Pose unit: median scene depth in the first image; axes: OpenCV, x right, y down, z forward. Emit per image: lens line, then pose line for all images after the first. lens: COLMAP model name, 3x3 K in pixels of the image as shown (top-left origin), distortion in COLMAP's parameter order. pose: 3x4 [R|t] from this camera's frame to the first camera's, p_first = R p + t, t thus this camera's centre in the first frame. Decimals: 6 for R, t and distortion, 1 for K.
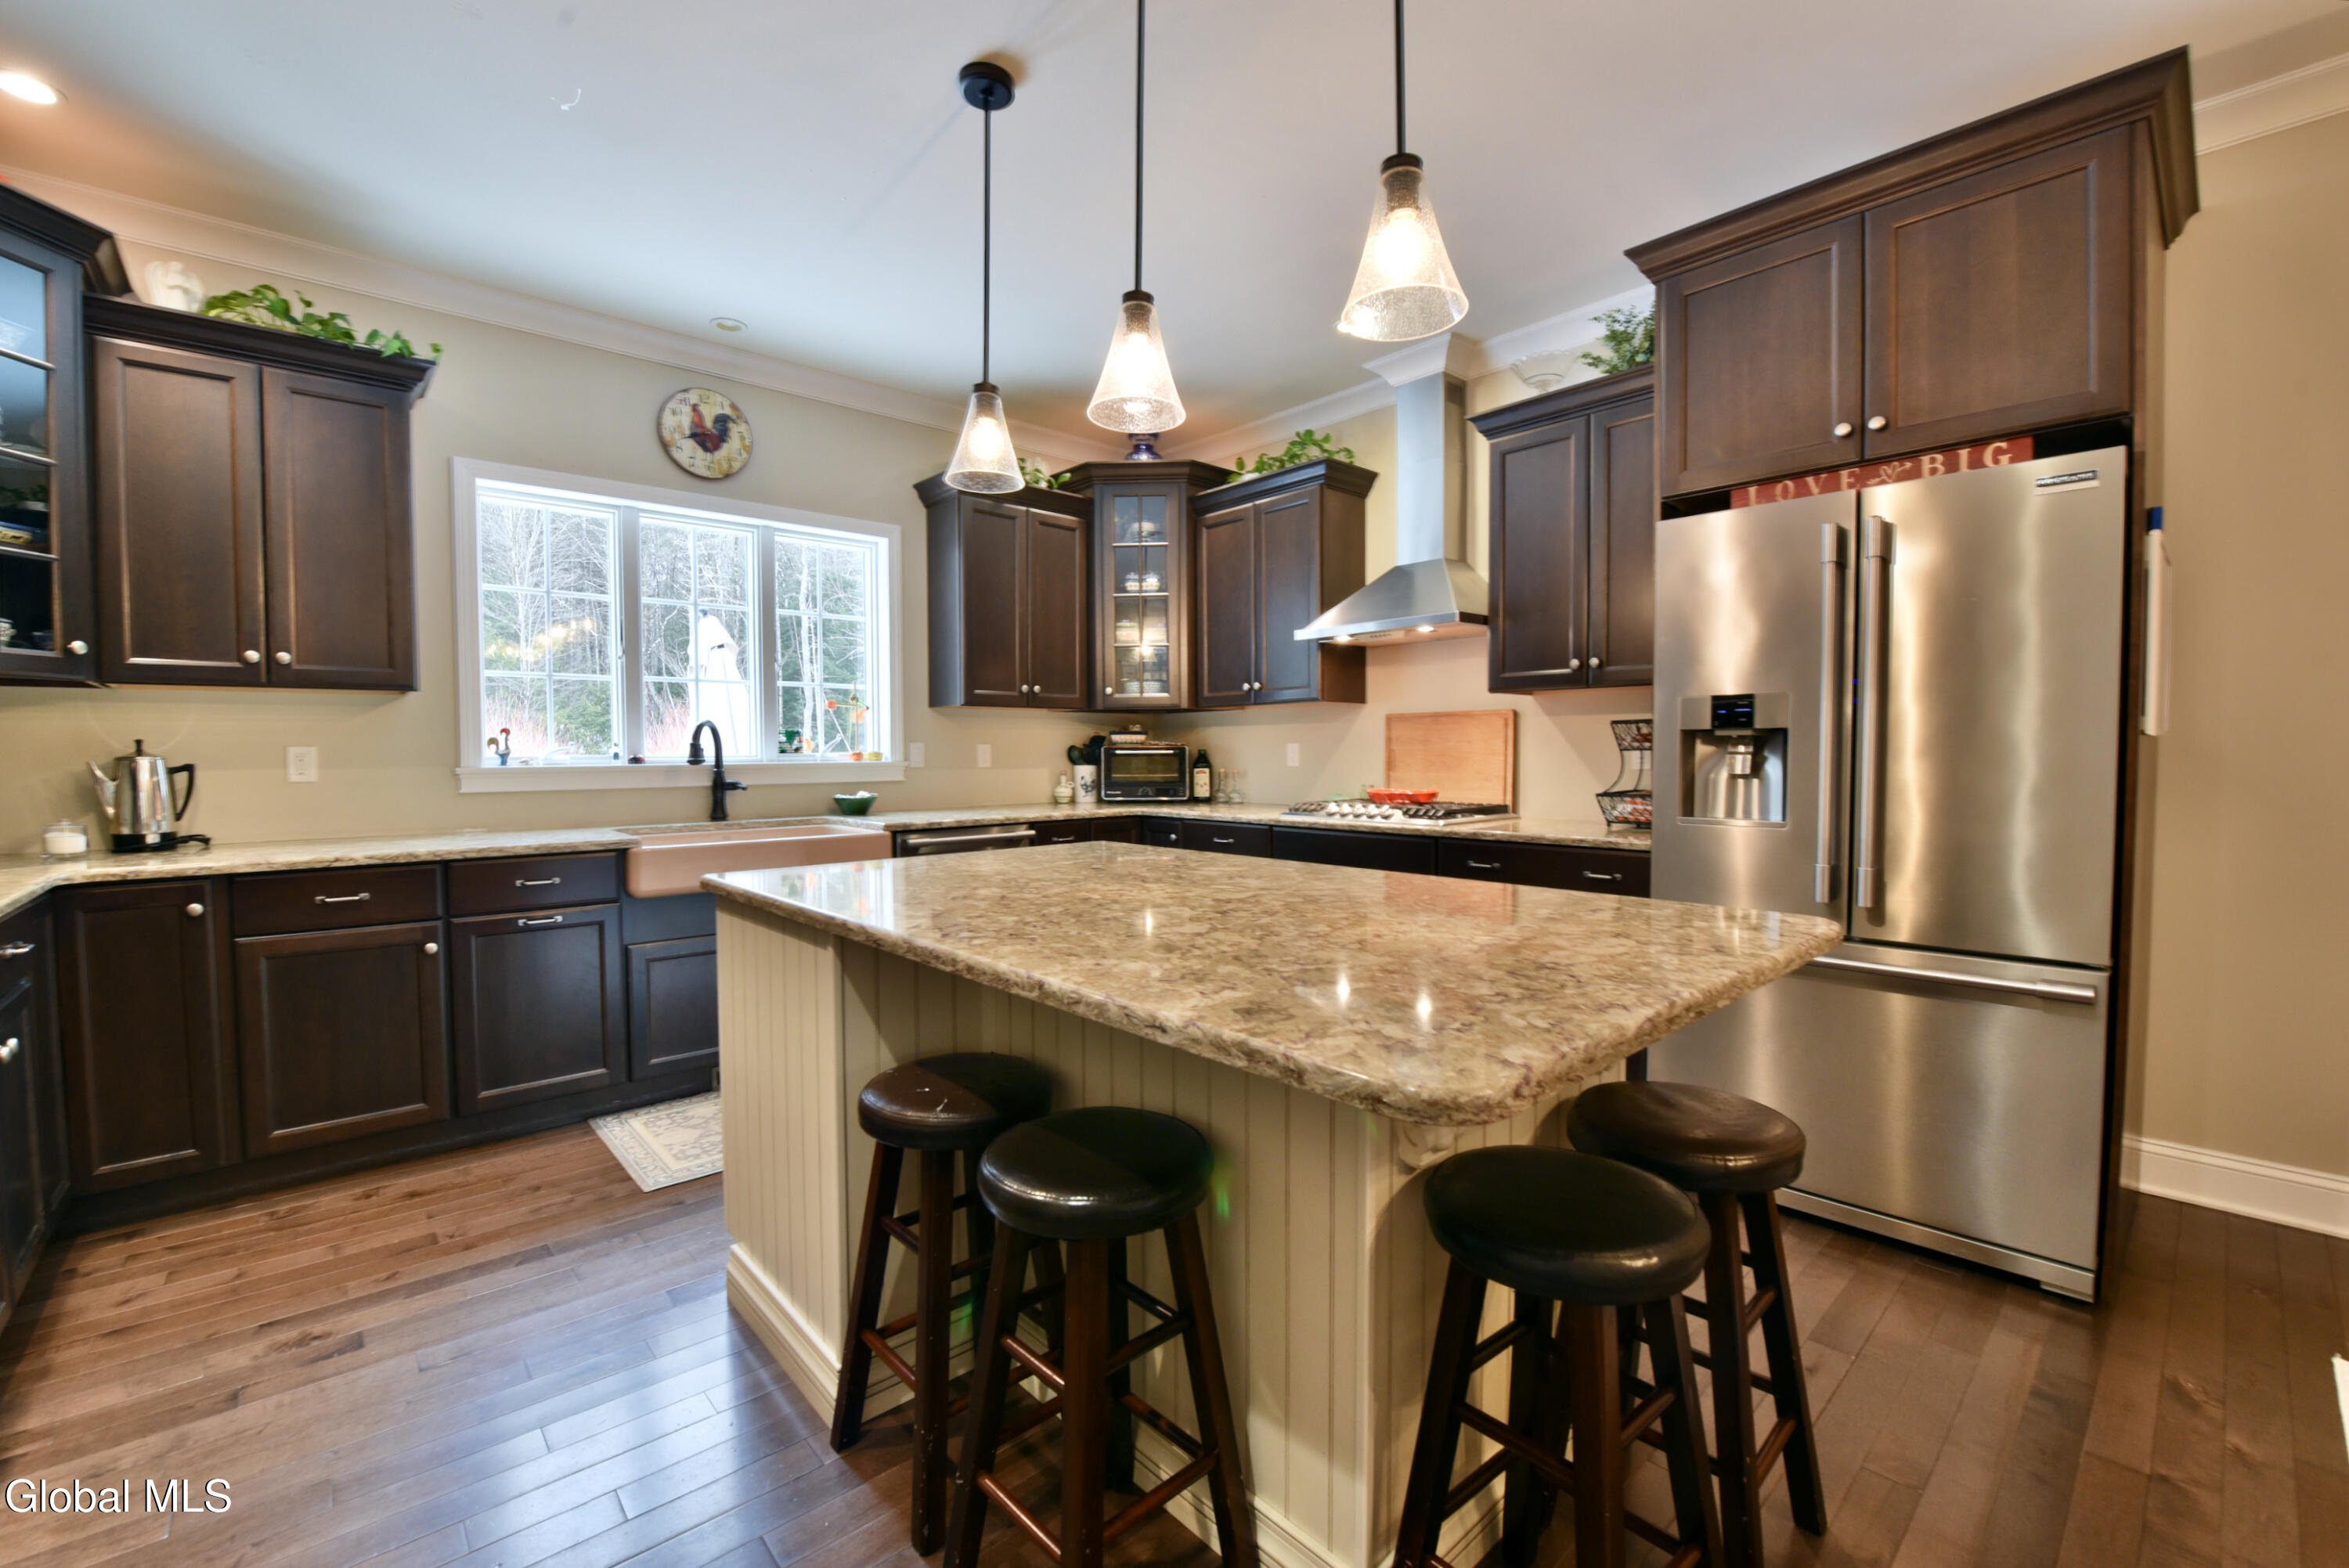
lens RADIAL K [[970.4, 0, 1180.1], [0, 970.4, 785.5], [0, 0, 1]] dist [-0.012870, -0.004393]
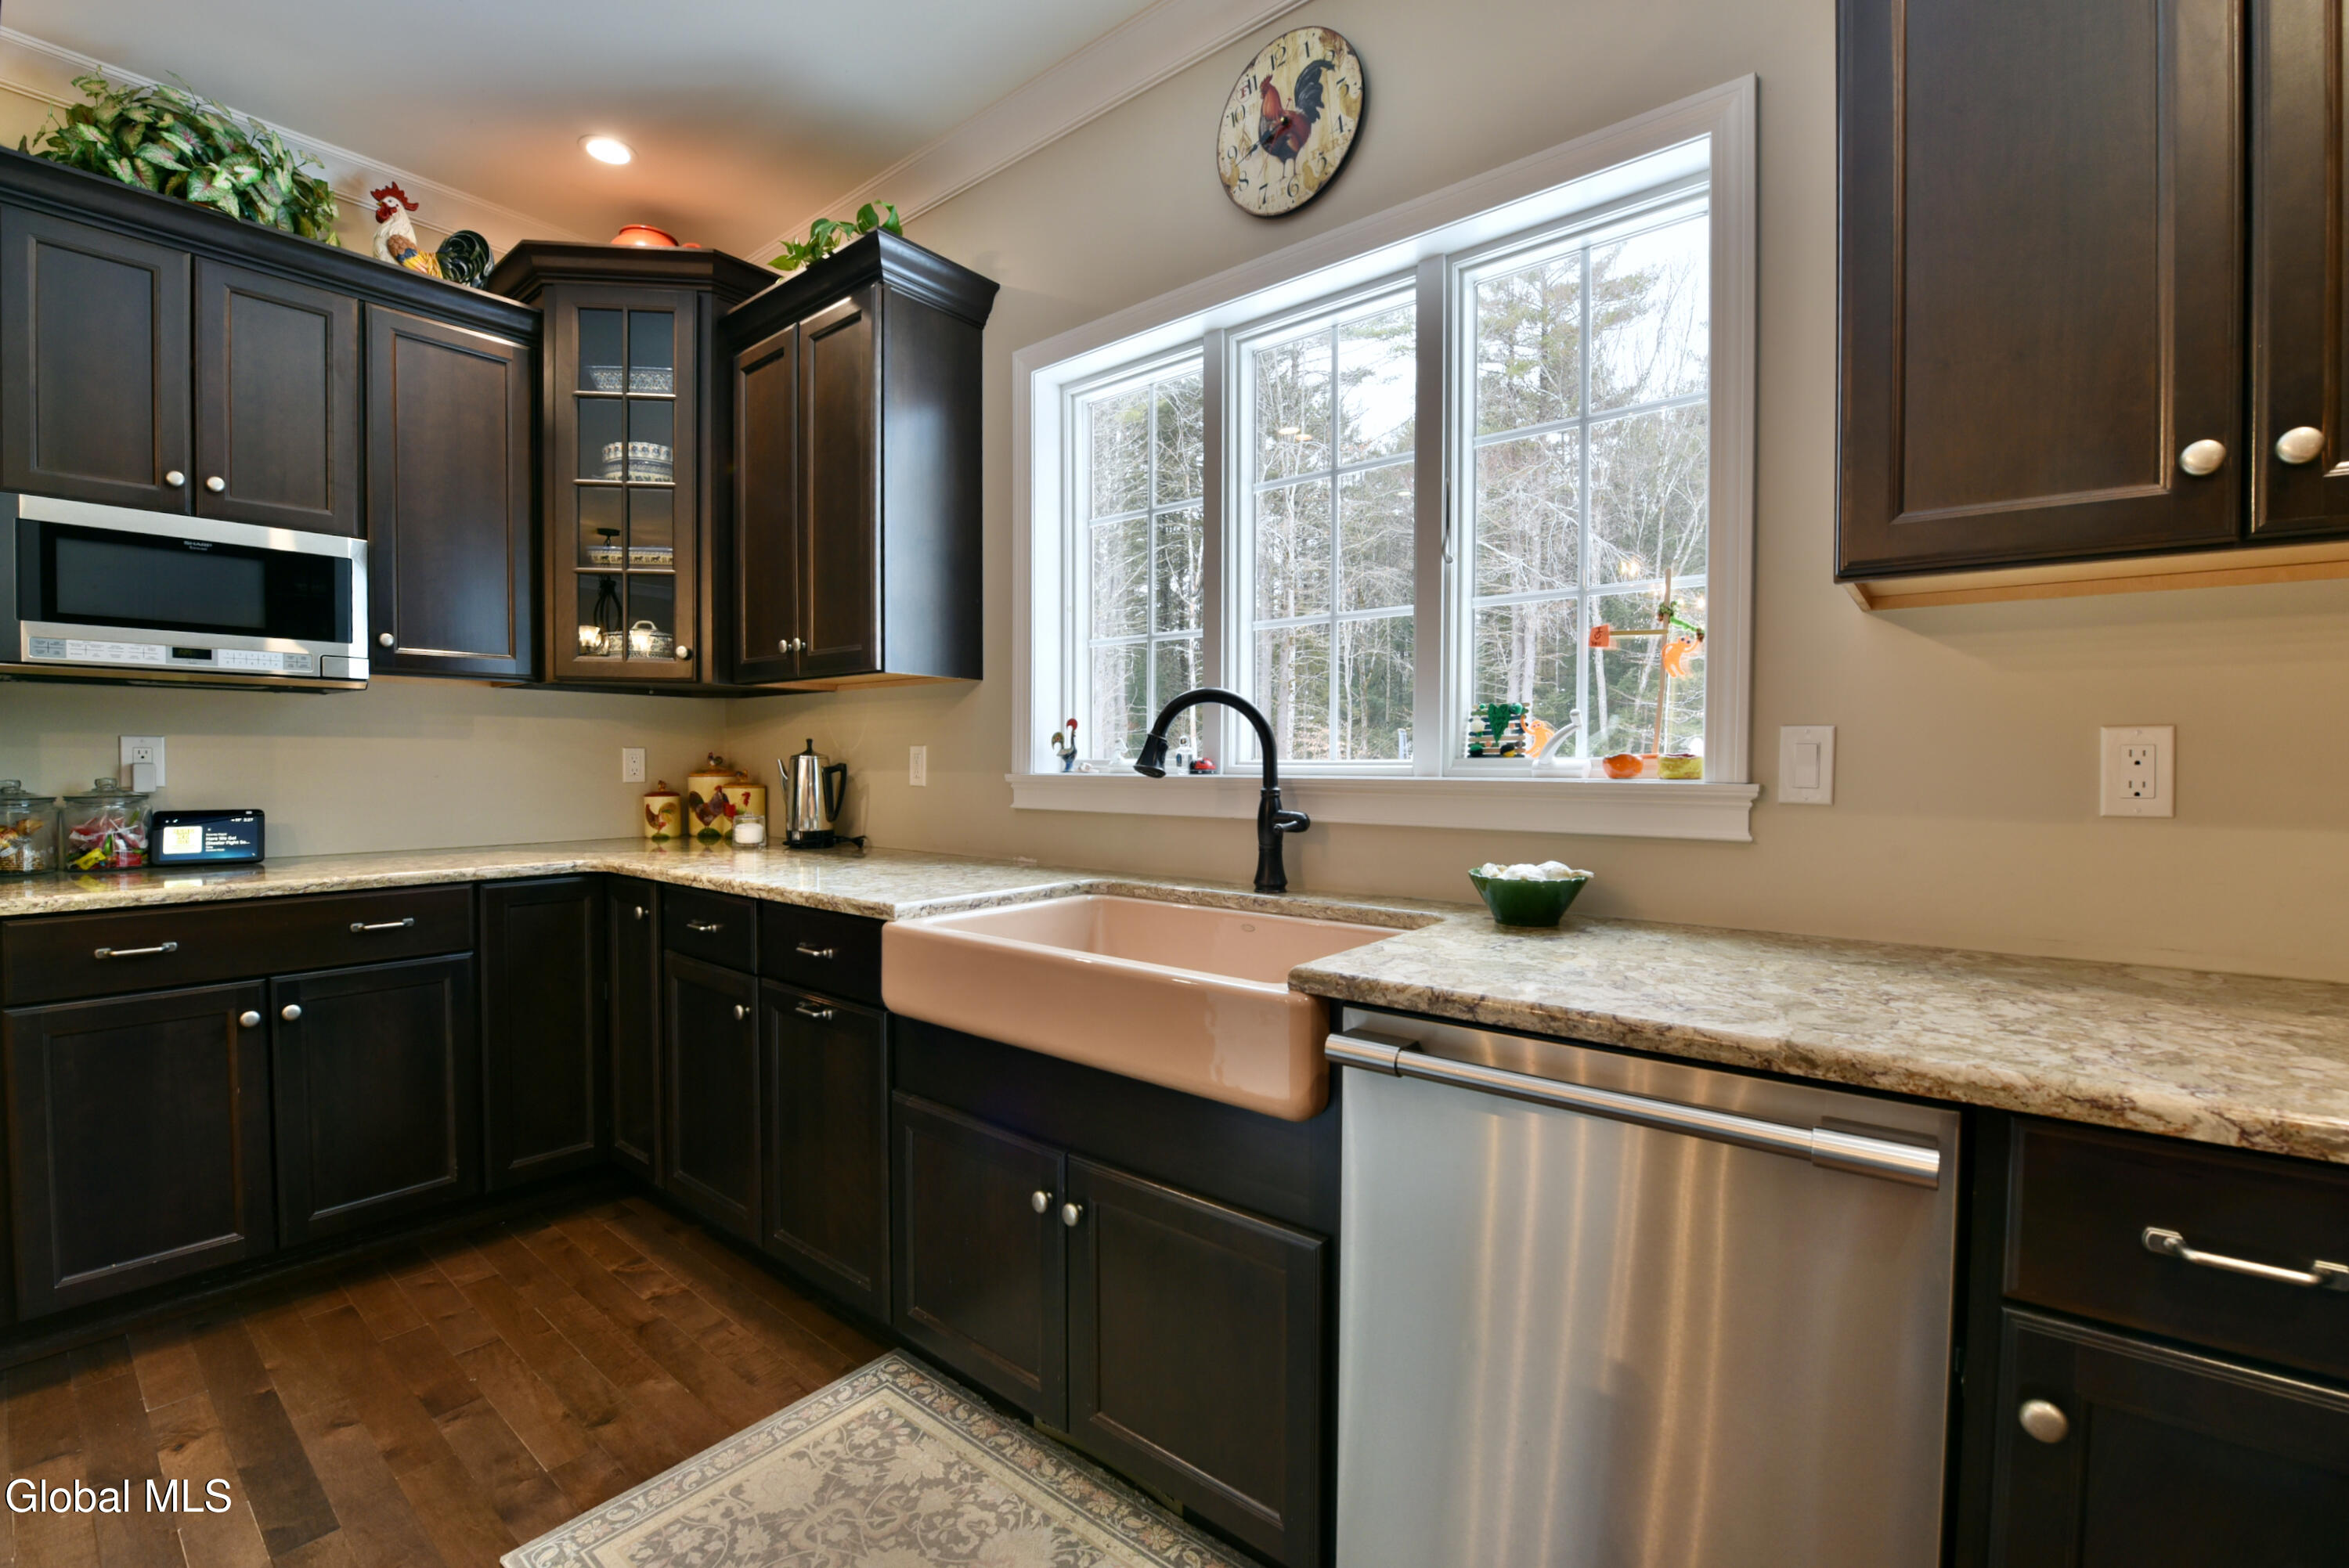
lens RADIAL K [[995.6, 0, 1174.5], [0, 995.6, 784.0], [0, 0, 1]] dist [-0.009084, -0.005483]
pose [[0.148275, 0.026644, -0.988587, 0.024063], [-0.040776, 0.998952, 0.020808, -0.028739], [0.988105, 0.037226, 0.149206, 0.922678]]
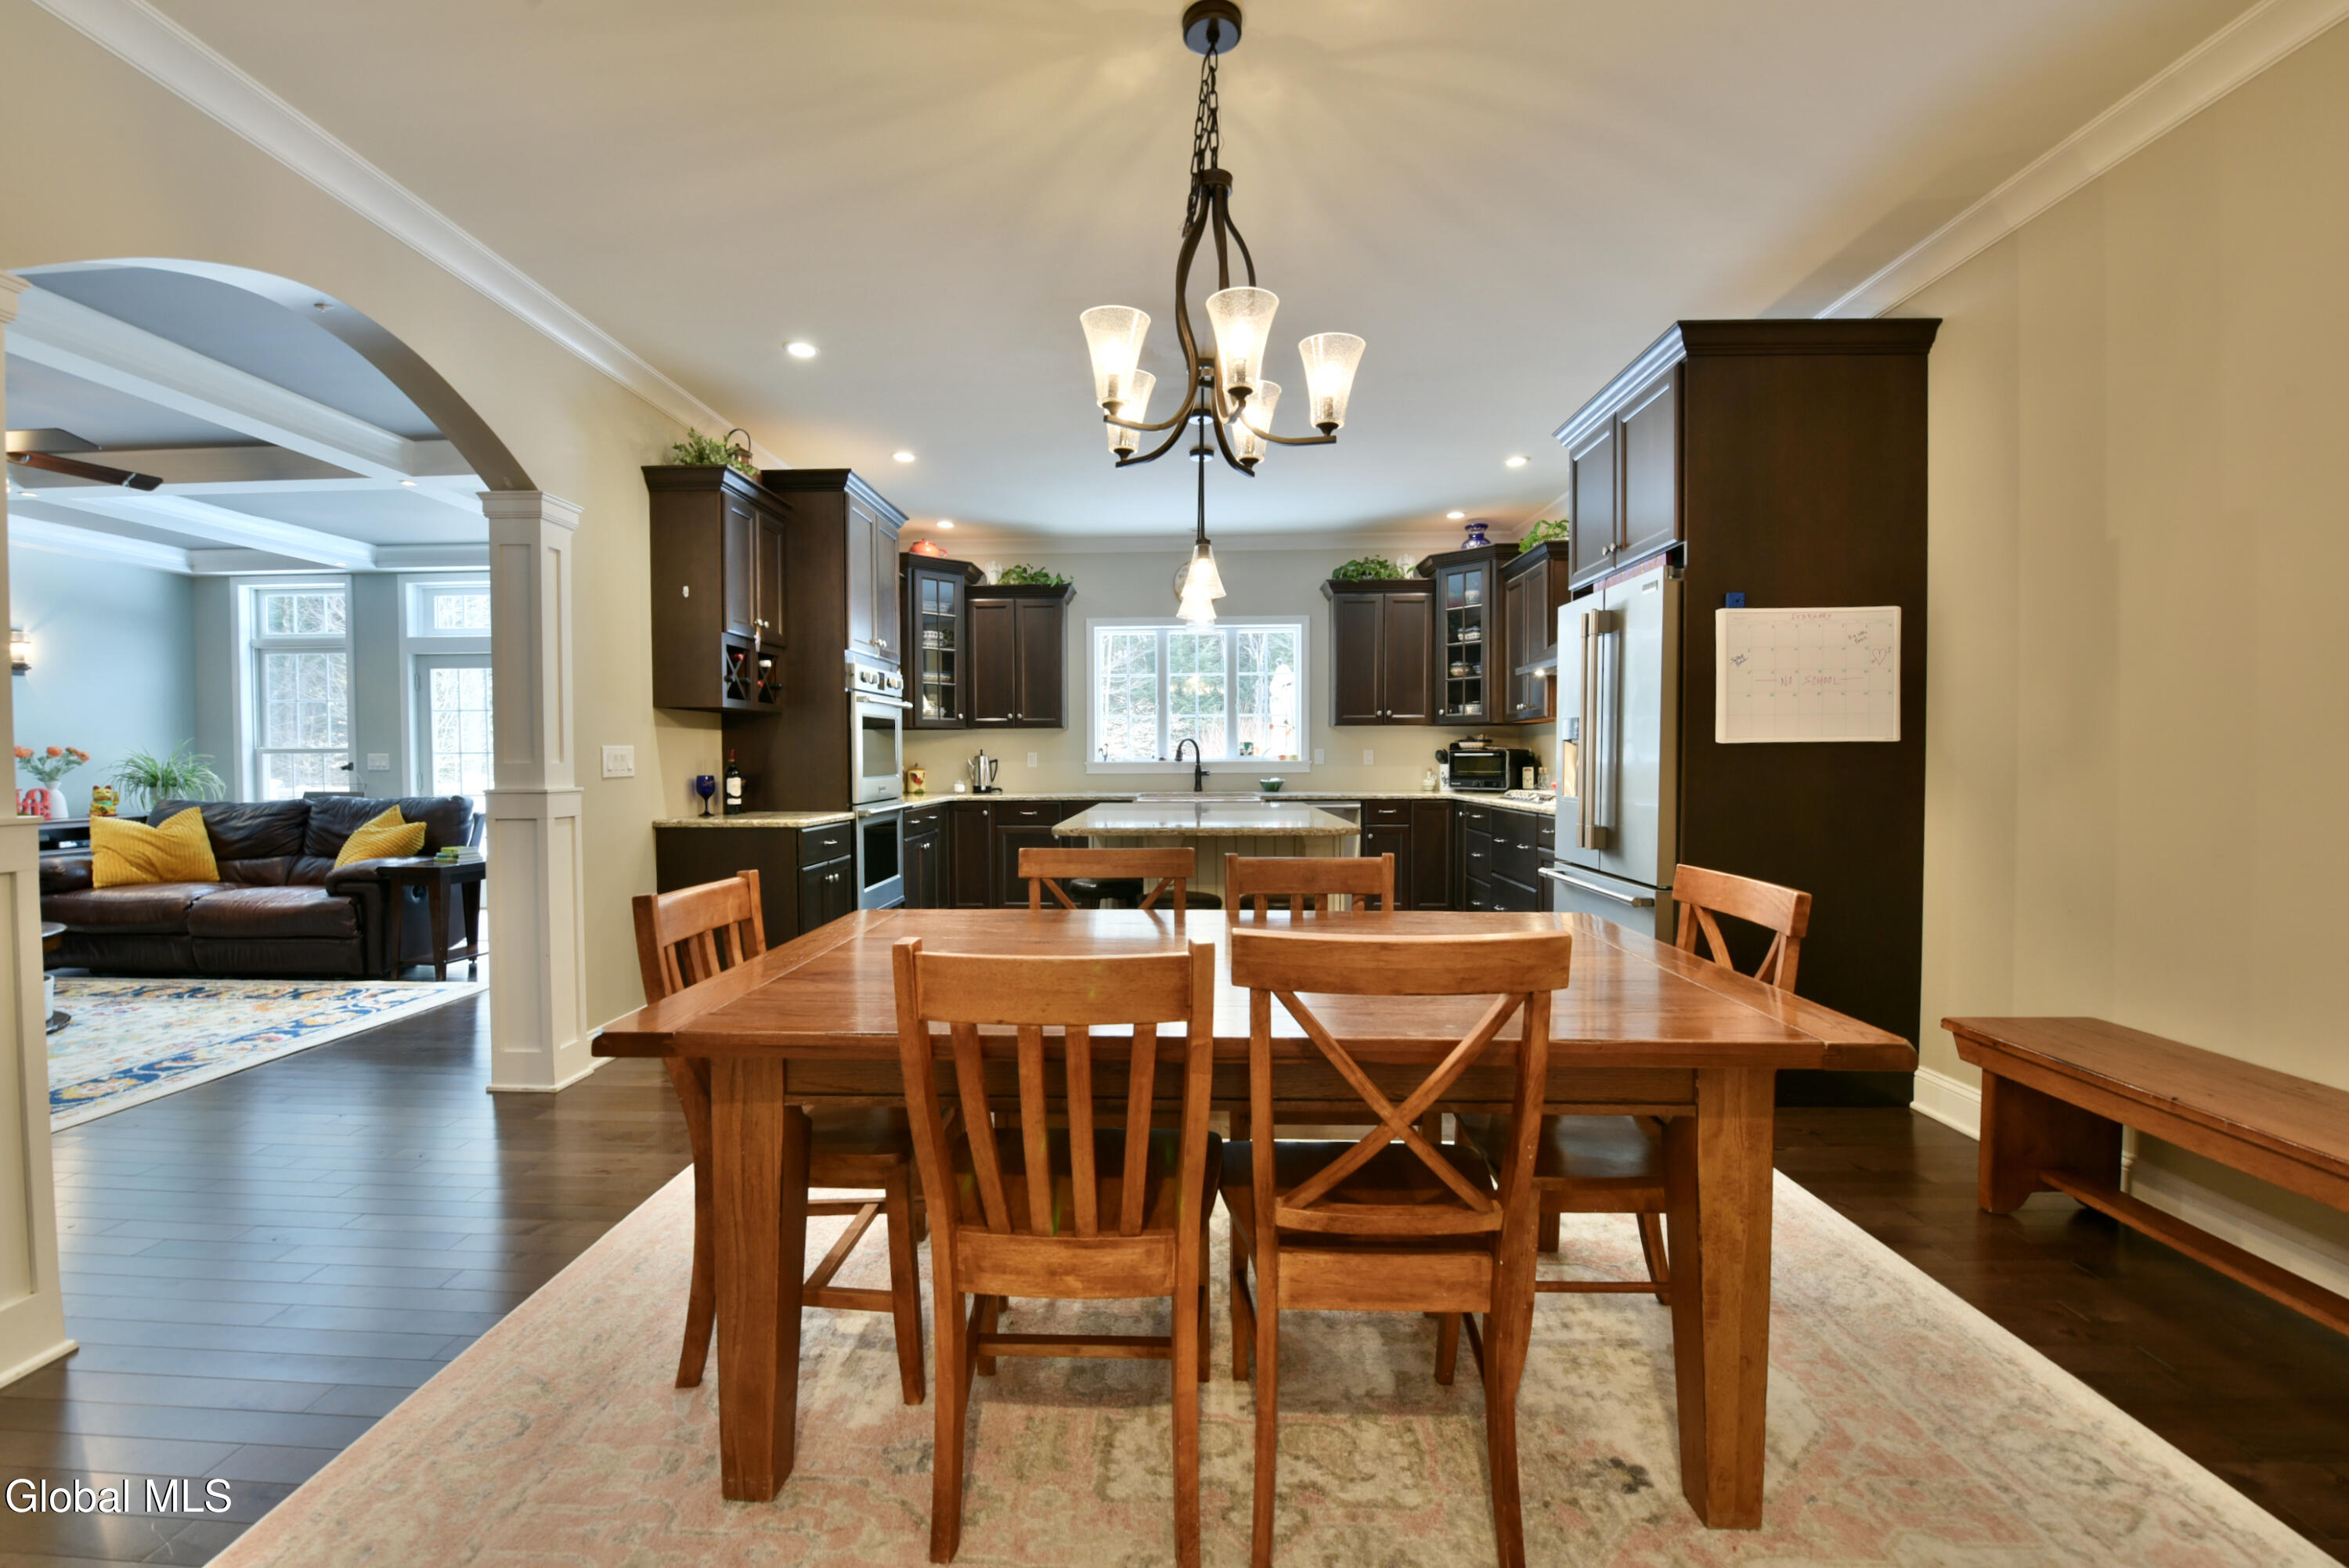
lens RADIAL K [[984.3, 0, 1145.2], [0, 984.3, 785.8], [0, 0, 1]] dist [-0.011641, -0.004776]
pose [[0.706380, 0.022291, -0.707481, 0.833508], [-0.024475, 0.999676, 0.007061, 0.015263], [0.707409, 0.012328, 0.706697, -0.430936]]
